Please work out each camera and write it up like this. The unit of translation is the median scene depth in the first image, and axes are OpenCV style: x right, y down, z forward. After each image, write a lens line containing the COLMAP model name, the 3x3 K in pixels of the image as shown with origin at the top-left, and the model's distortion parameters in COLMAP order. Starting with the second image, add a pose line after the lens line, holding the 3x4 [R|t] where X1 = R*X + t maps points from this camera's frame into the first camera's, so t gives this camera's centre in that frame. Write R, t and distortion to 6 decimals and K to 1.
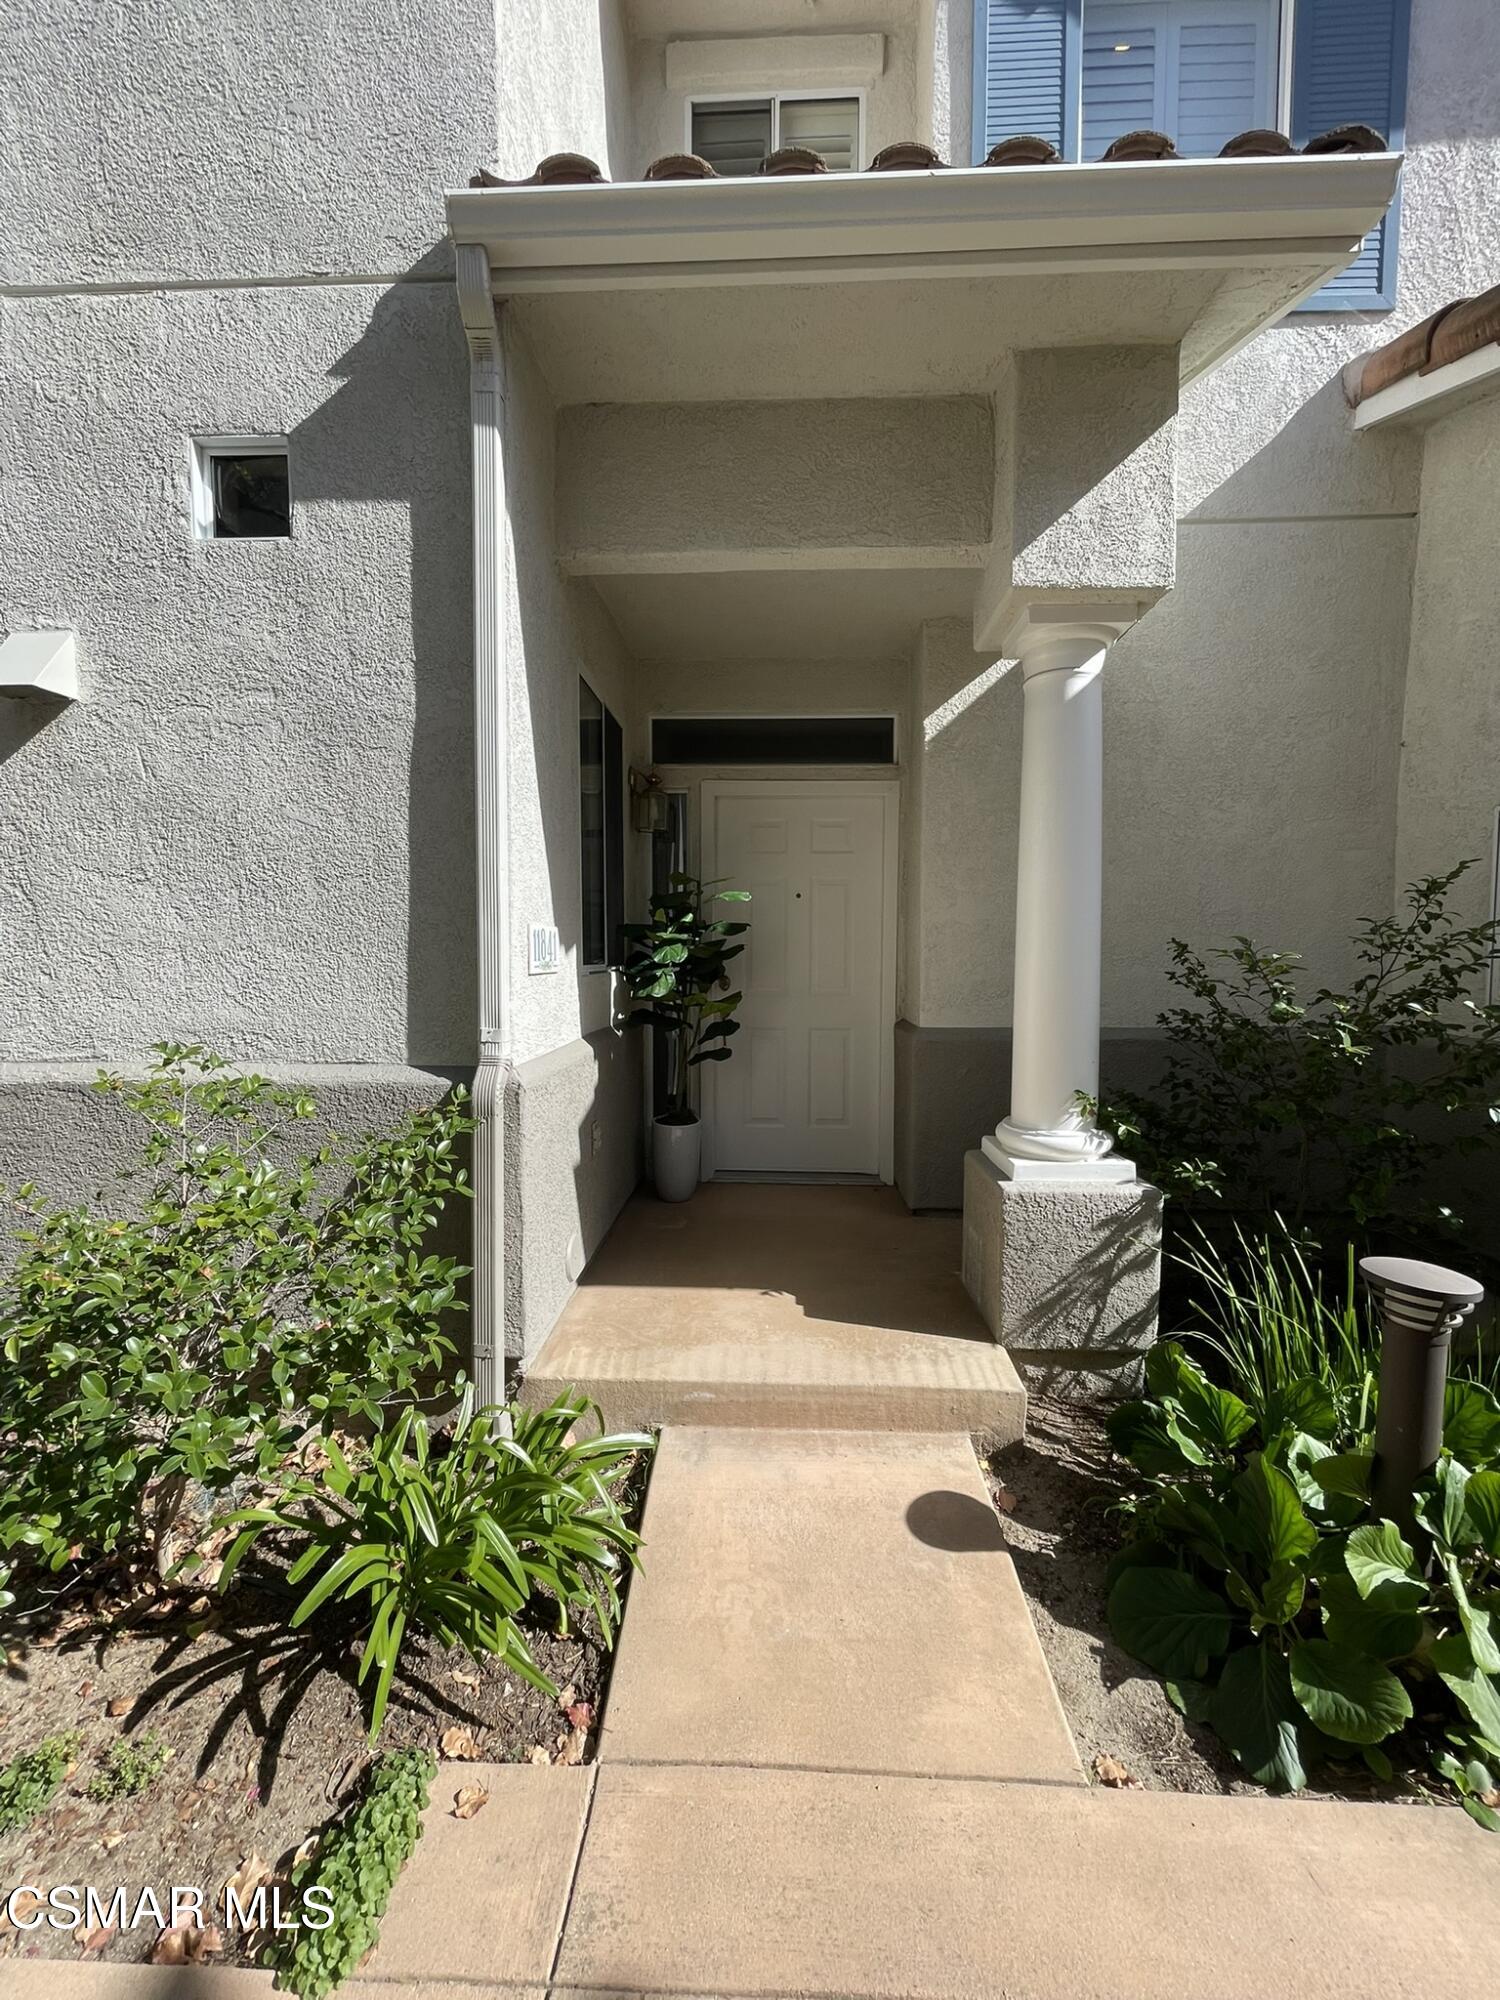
lens RADIAL K [[804.0, 0, 748.1], [0, 804.0, 991.4], [0, 0, 1]] dist [0.000877, -0.000319]
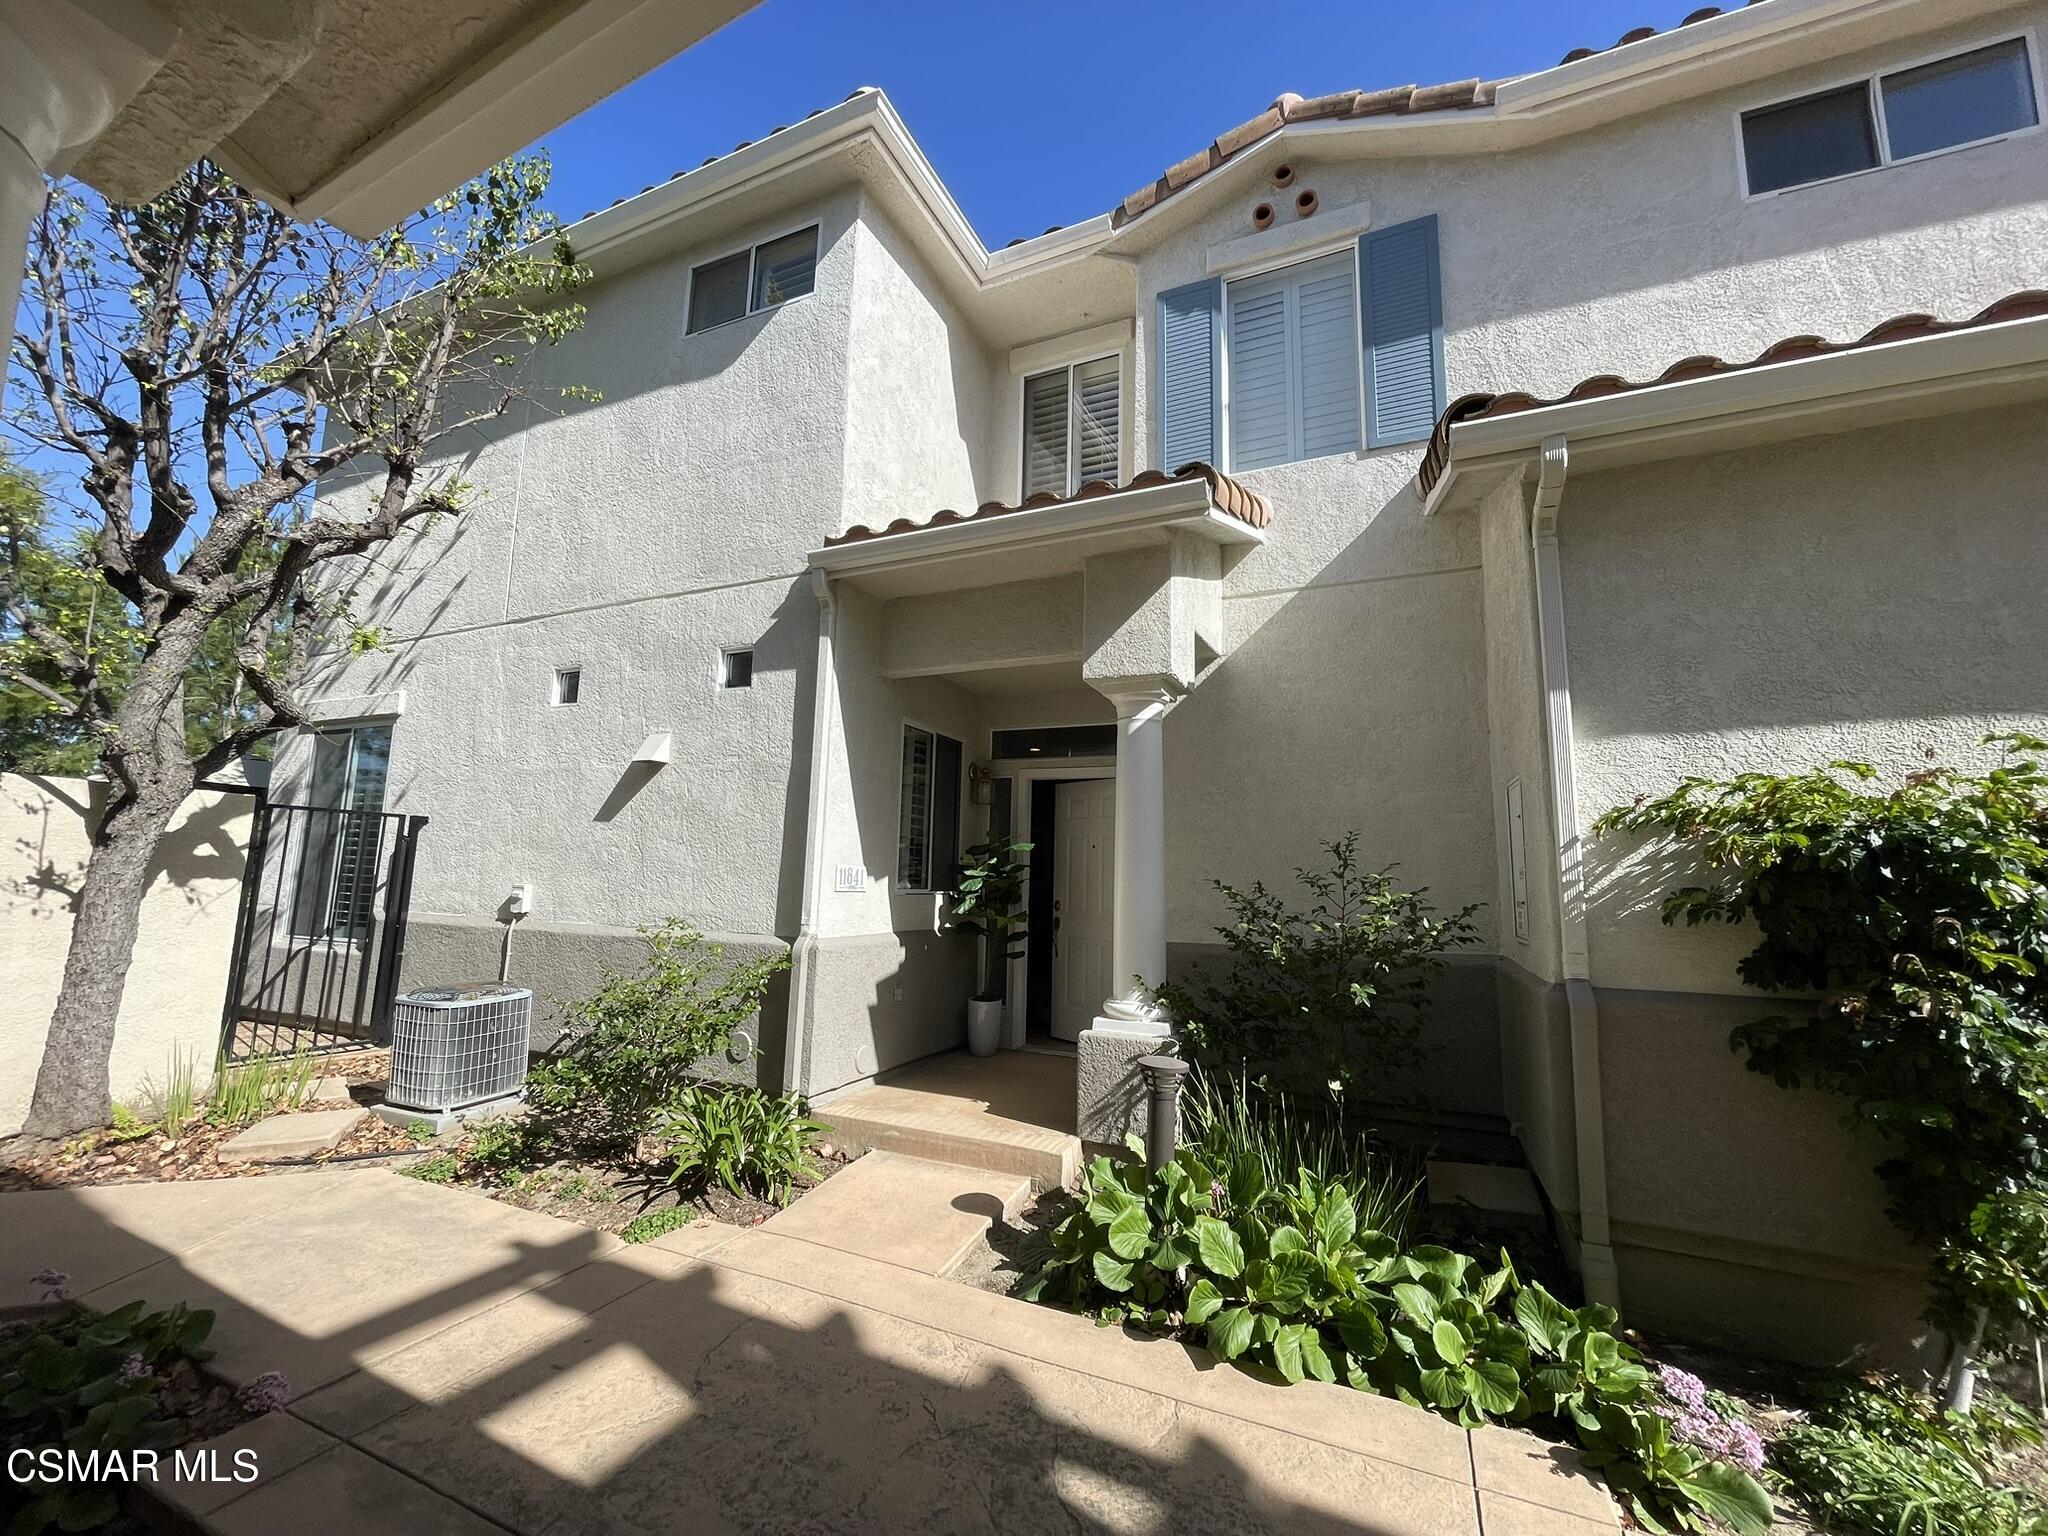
lens RADIAL K [[823.3, 0, 1021.0], [0, 823.3, 765.2], [0, 0, 1]] dist [0.000877, -0.000319]
pose [[0.928020, -0.033584, -0.371014, 0.924336], [-0.040266, 0.981051, -0.189522, 0.039521], [0.370349, 0.190819, 0.909082, -0.716243]]
